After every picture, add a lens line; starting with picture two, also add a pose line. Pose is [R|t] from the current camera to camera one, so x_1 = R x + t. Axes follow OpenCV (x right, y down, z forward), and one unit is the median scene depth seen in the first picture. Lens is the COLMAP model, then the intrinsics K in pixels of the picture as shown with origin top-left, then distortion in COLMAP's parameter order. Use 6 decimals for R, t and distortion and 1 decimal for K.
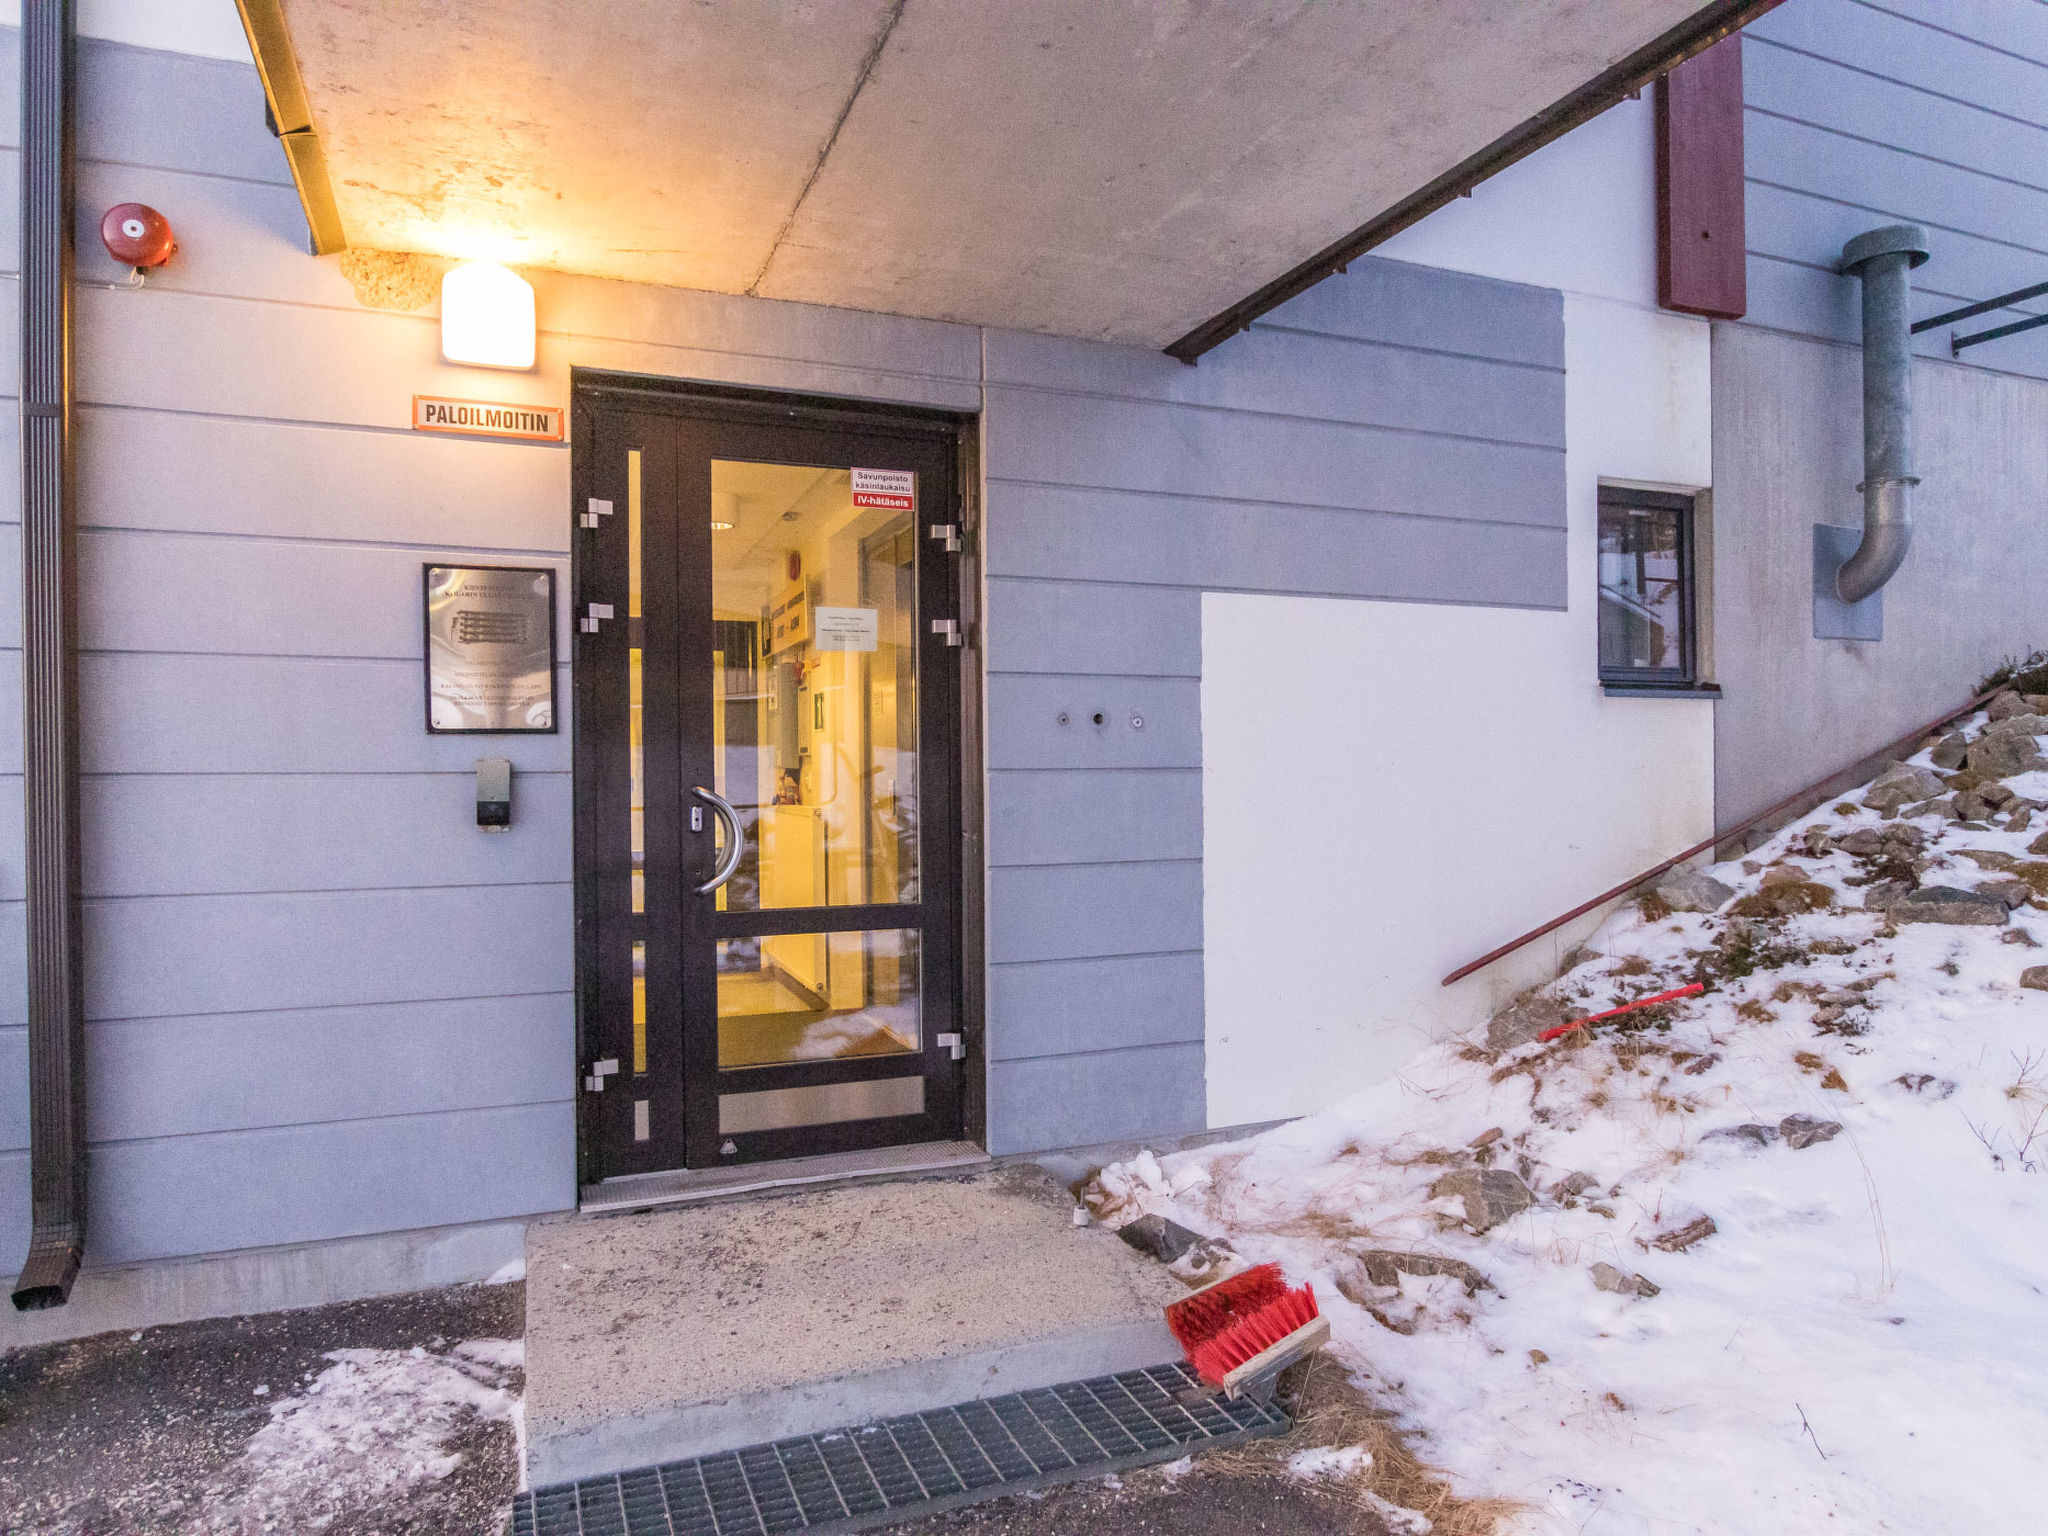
lens RADIAL K [[1285.2, 0, 1026.2], [0, 1285.2, 765.7], [0, 0, 1]] dist [-0.004254, -0.001392]
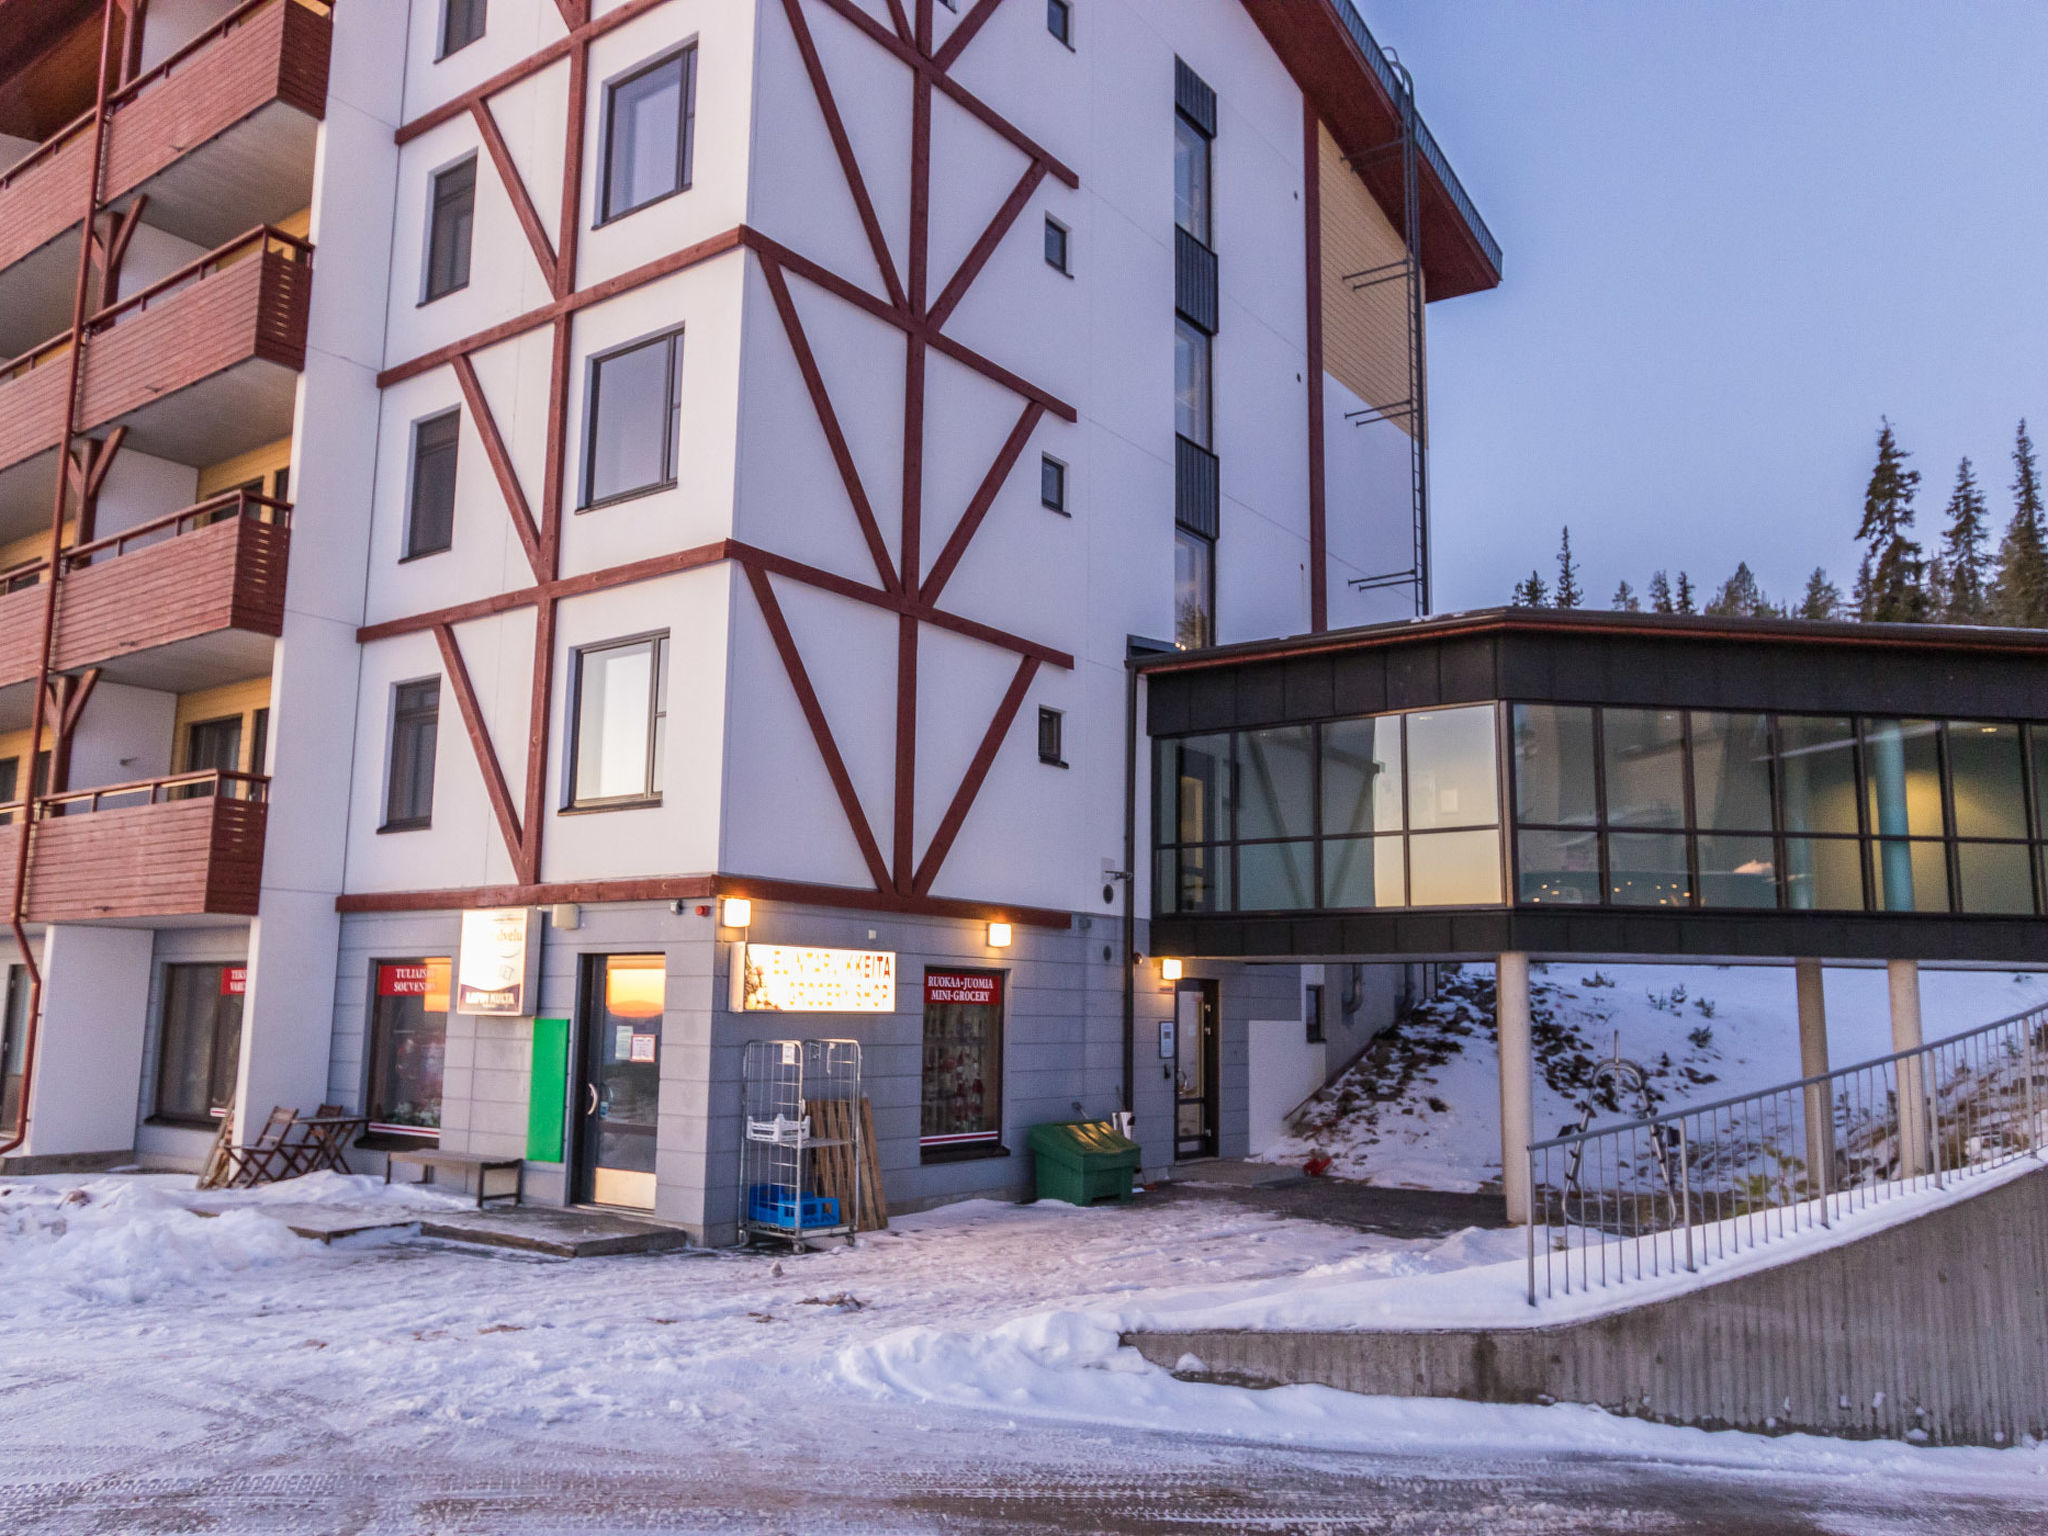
lens RADIAL K [[1573.7, 0, 1020.6], [0, 1573.7, 765.6], [0, 0, 1]] dist [-0.011871, 0.011867]
pose [[0.851957, 0.102037, 0.513573, -2.920157], [-0.022576, 0.987075, -0.158662, -0.115322], [-0.523124, 0.123579, 0.843249, -2.736621]]
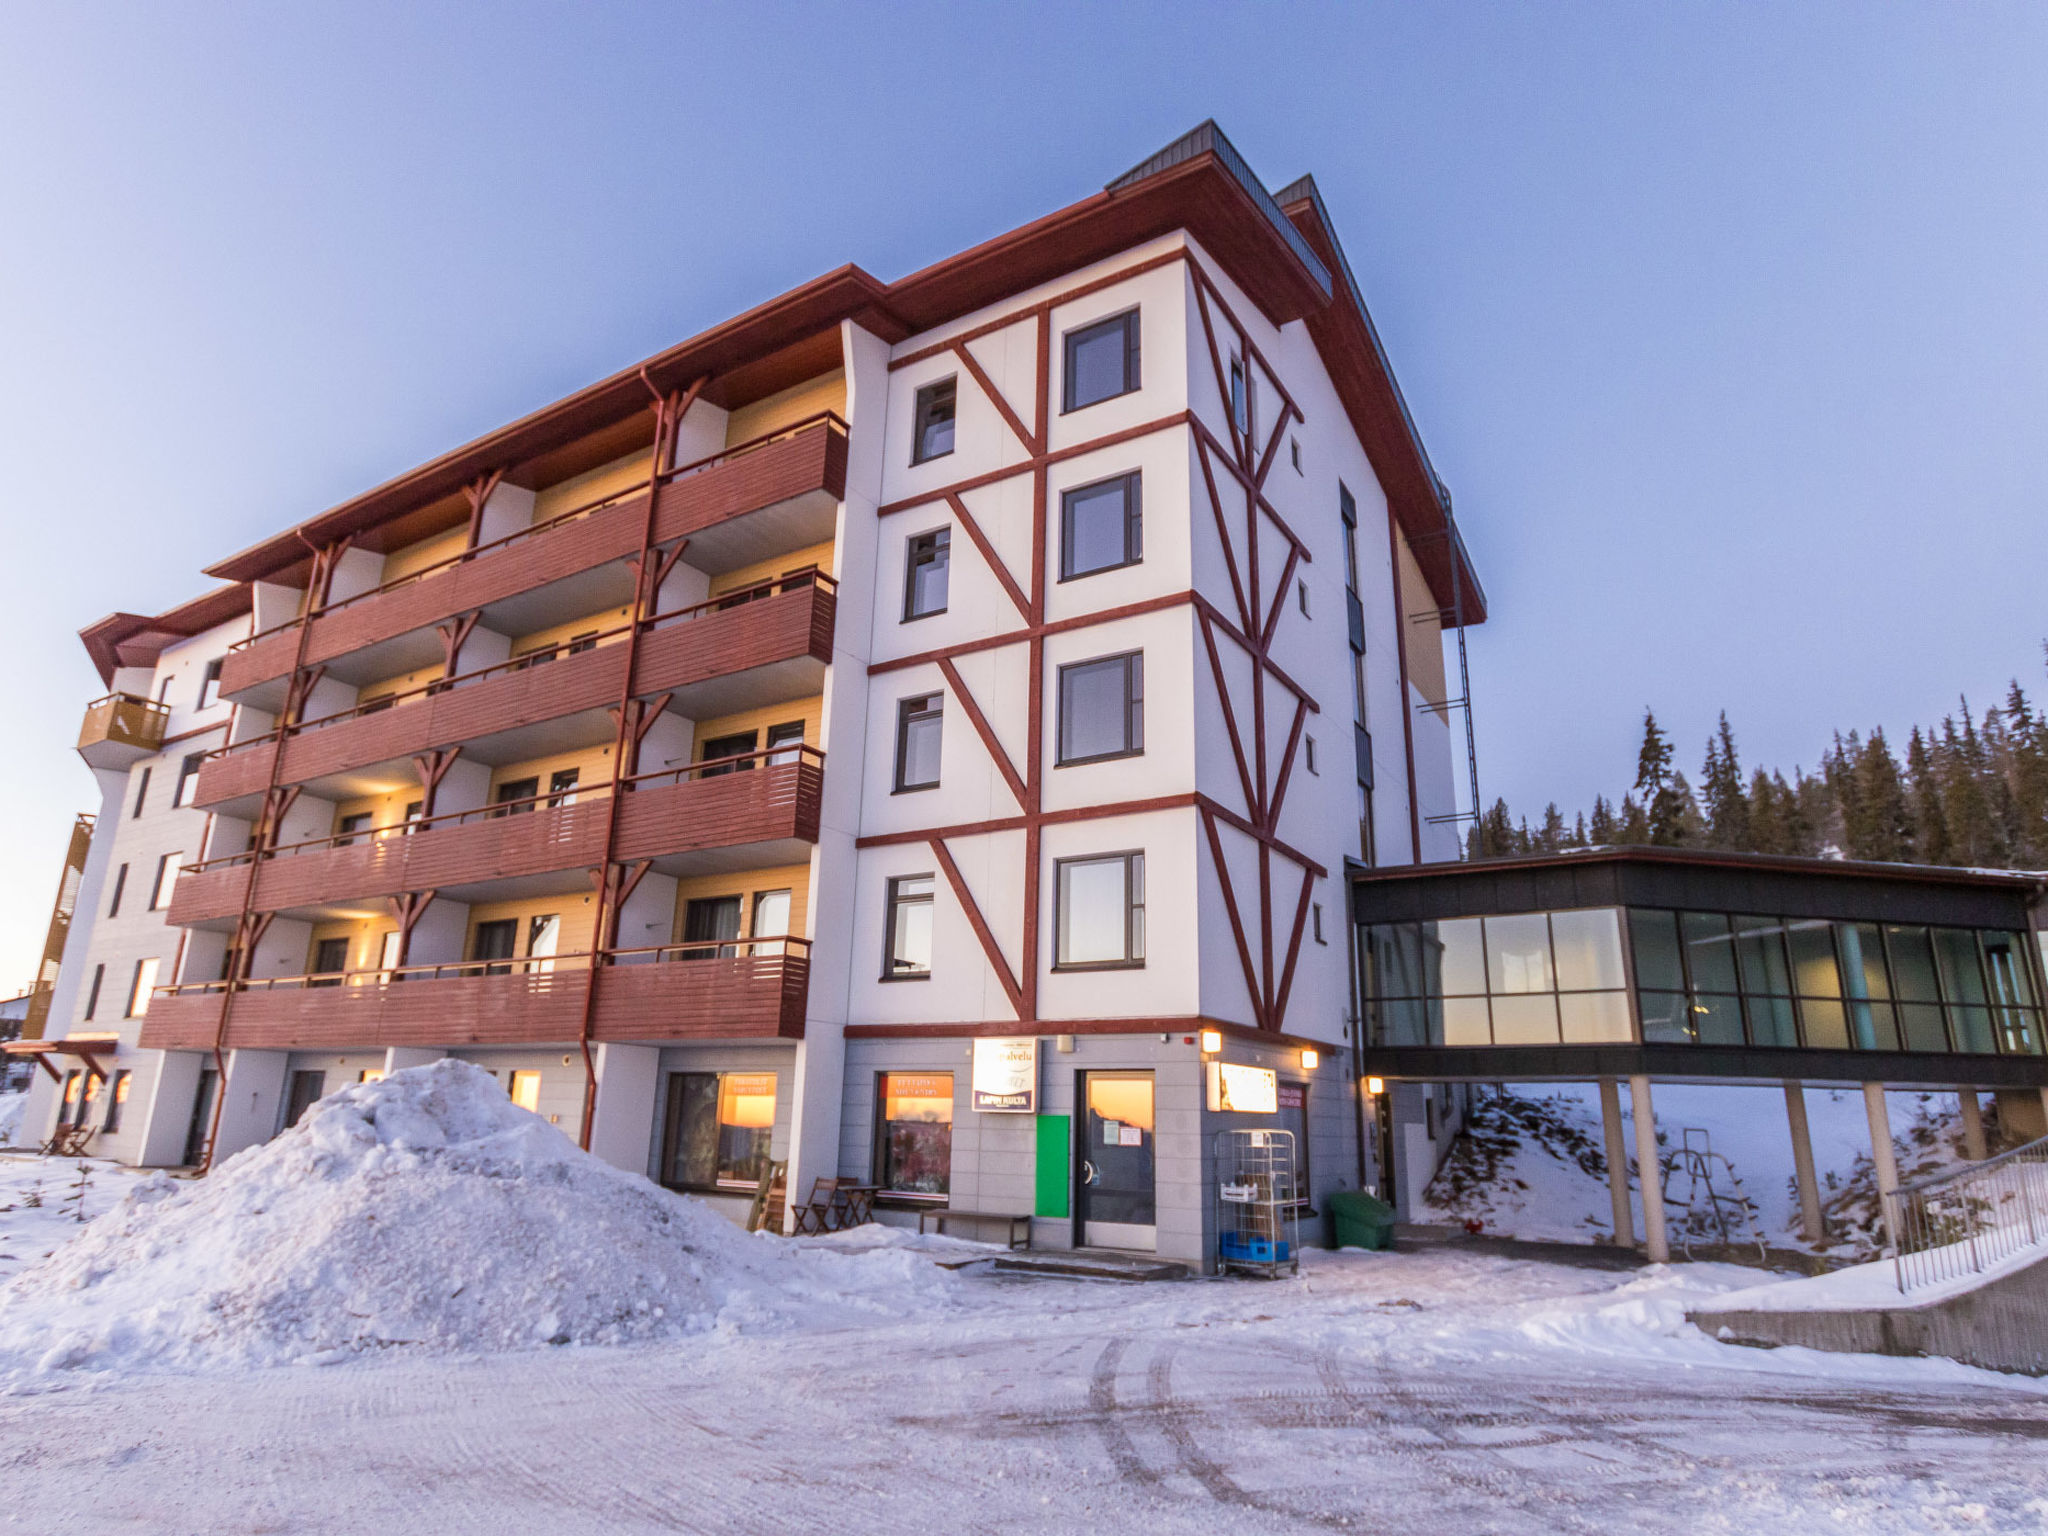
lens RADIAL K [[1173.7, 0, 1025.3], [0, 1173.7, 771.6], [0, 0, 1]] dist [-0.026290, 0.002298]
pose [[0.811429, 0.196093, 0.550573, -4.220869], [-0.032207, 0.955605, -0.292885, -0.045671], [-0.583563, 0.219923, 0.781721, -2.345746]]
